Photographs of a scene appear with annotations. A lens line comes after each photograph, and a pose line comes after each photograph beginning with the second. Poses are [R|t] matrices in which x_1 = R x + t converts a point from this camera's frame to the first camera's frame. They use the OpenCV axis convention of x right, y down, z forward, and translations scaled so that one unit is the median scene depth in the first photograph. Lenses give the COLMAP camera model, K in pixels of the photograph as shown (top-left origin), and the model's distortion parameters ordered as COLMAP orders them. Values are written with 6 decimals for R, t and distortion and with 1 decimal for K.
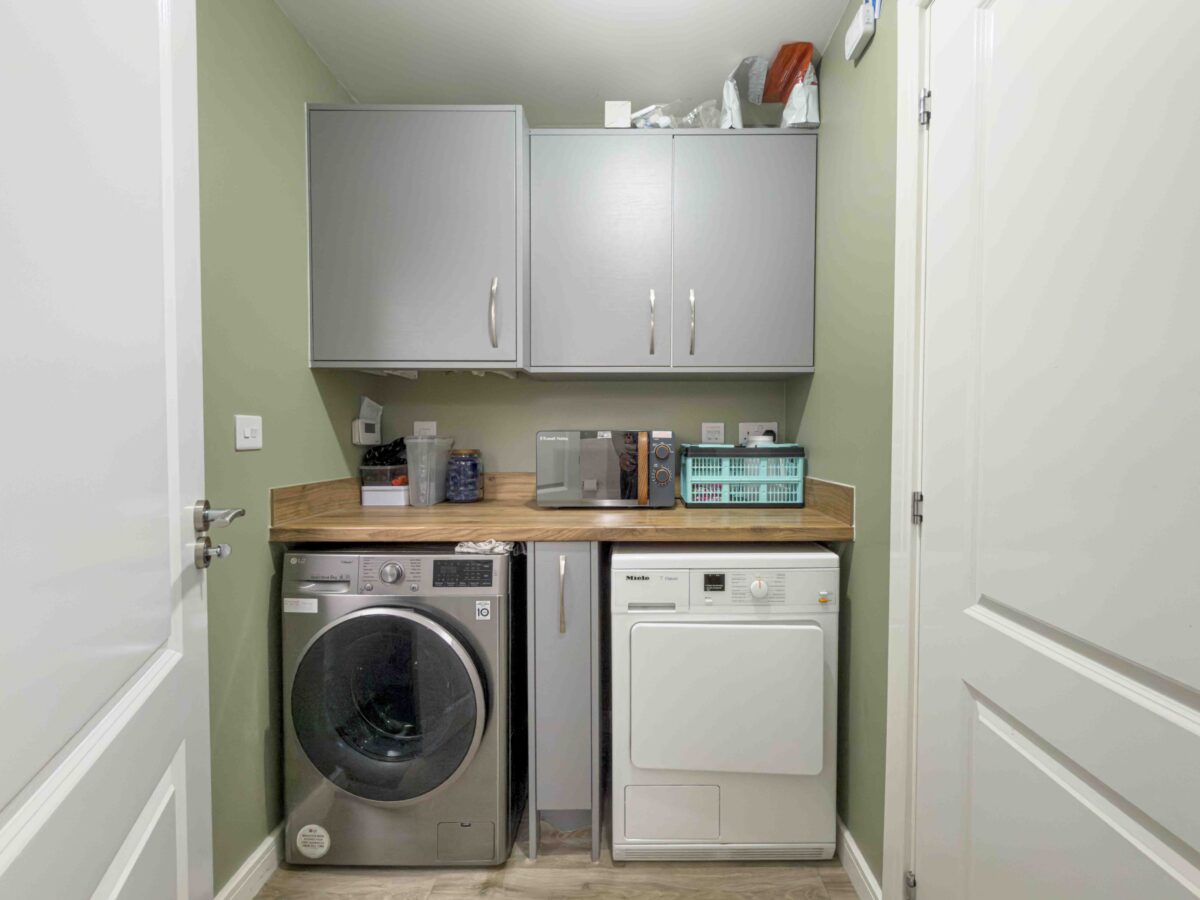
lens RADIAL K [[497.0, 0, 602.0], [0, 497.0, 447.3], [0, 0, 1]] dist [-0.001906, -0.000384]
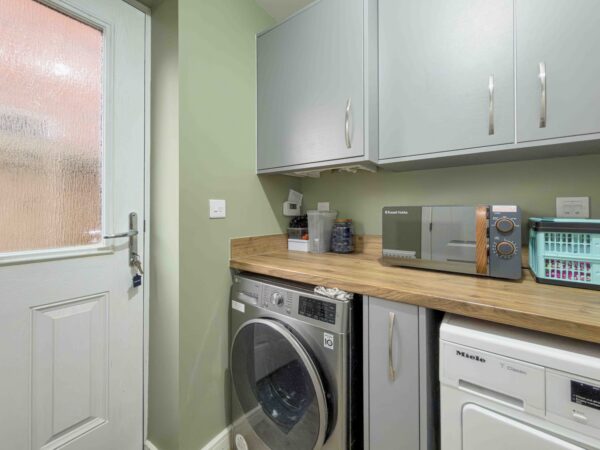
lens RADIAL K [[240.9, 0, 299.3], [0, 240.9, 209.7], [0, 0, 1]] dist [-0.000965, -0.000034]
pose [[0.824277, -0.004790, -0.566166, 0.052299], [-0.012217, 0.999581, -0.026244, -0.005250], [0.566055, 0.028549, 0.823873, 0.341541]]
